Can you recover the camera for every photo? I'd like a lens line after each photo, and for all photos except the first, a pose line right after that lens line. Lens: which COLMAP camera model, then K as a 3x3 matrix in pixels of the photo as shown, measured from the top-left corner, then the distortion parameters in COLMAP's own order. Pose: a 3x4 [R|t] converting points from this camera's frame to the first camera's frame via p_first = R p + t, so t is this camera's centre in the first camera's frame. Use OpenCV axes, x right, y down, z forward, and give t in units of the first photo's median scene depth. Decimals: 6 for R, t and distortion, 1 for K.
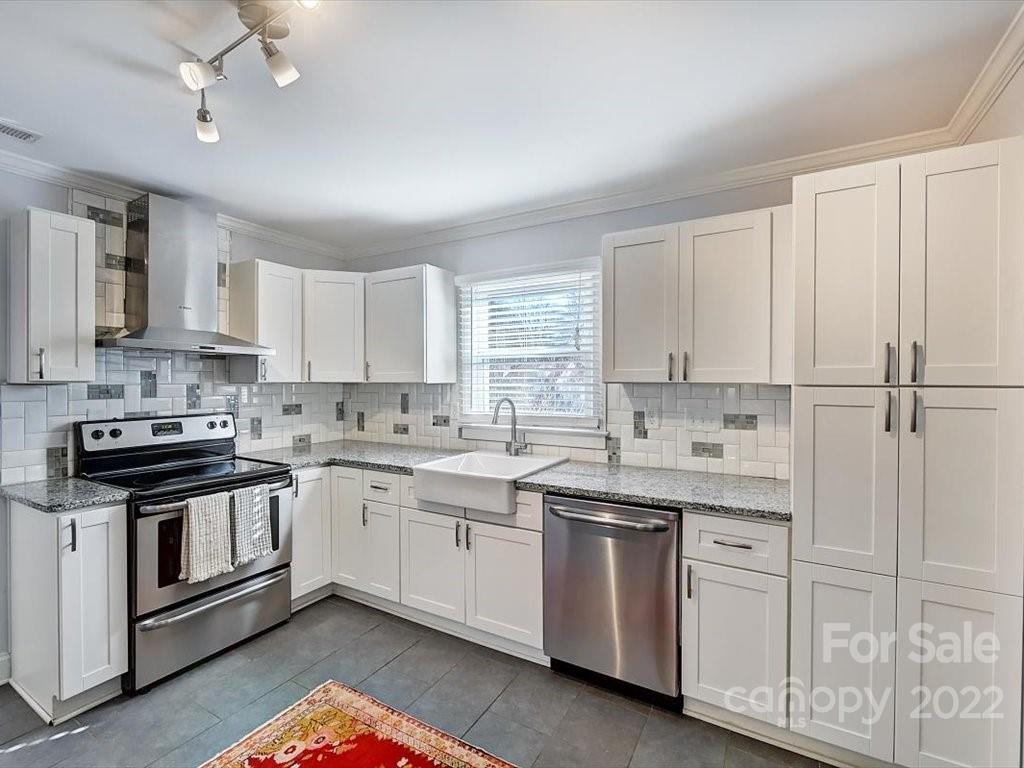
lens RADIAL K [[465.3, 0, 522.7], [0, 465.3, 381.8], [0, 0, 1]] dist [0.004140, -0.000210]
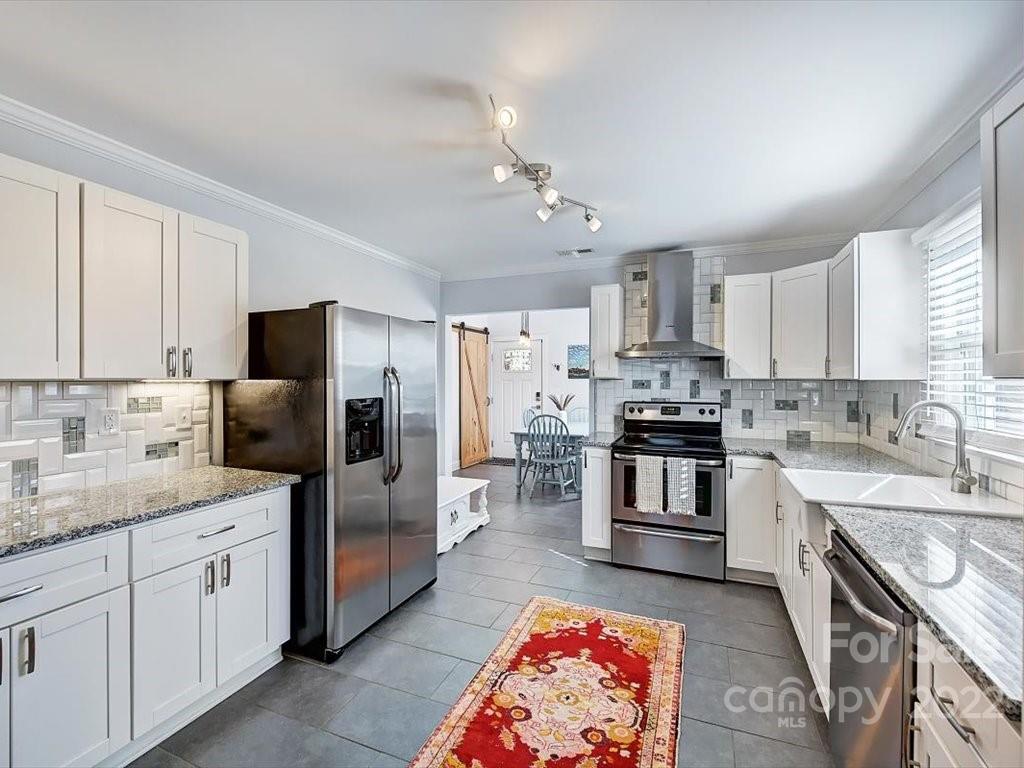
lens RADIAL K [[465.3, 0, 519.7], [0, 465.3, 381.5], [0, 0, 1]] dist [0.004140, -0.000210]
pose [[0.132711, 0.002616, -0.991151, 0.609980], [-0.004756, 0.999987, 0.002003, 0.010081], [0.991143, 0.004448, 0.132721, 0.354173]]
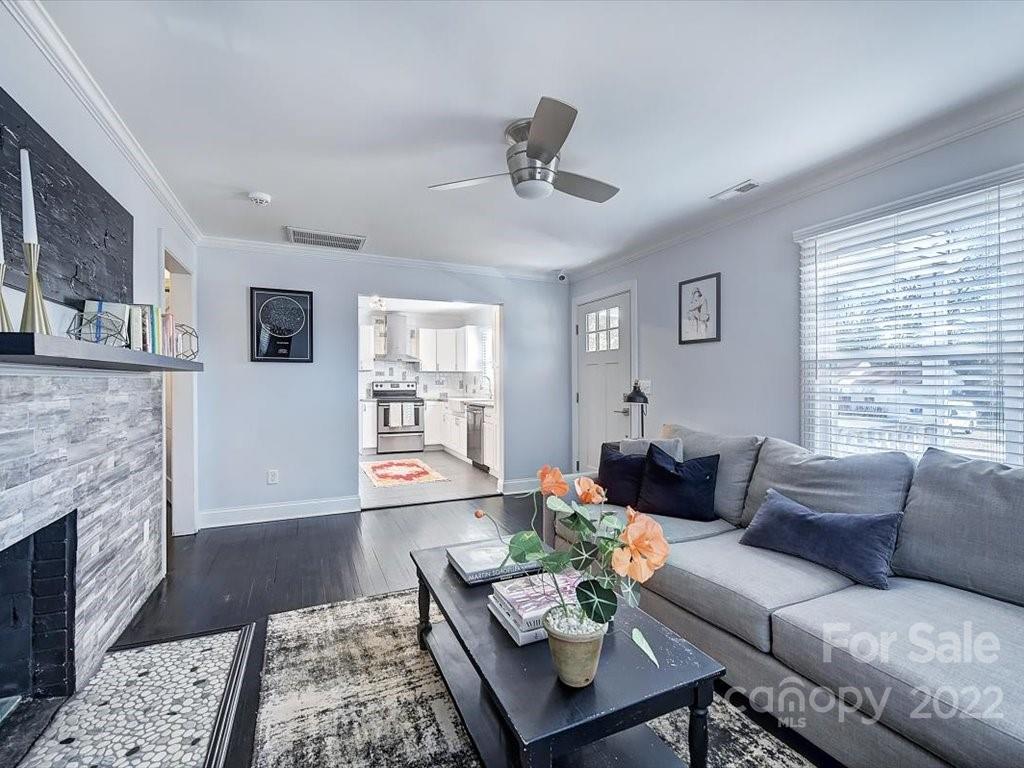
lens RADIAL K [[465.3, 0, 521.0], [0, 465.3, 390.6], [0, 0, 1]] dist [0.004140, -0.000210]
pose [[0.813322, 0.013216, -0.581664, 1.797723], [-0.004571, 0.999856, 0.016326, 0.080066], [0.581796, -0.010619, 0.813265, -1.085607]]
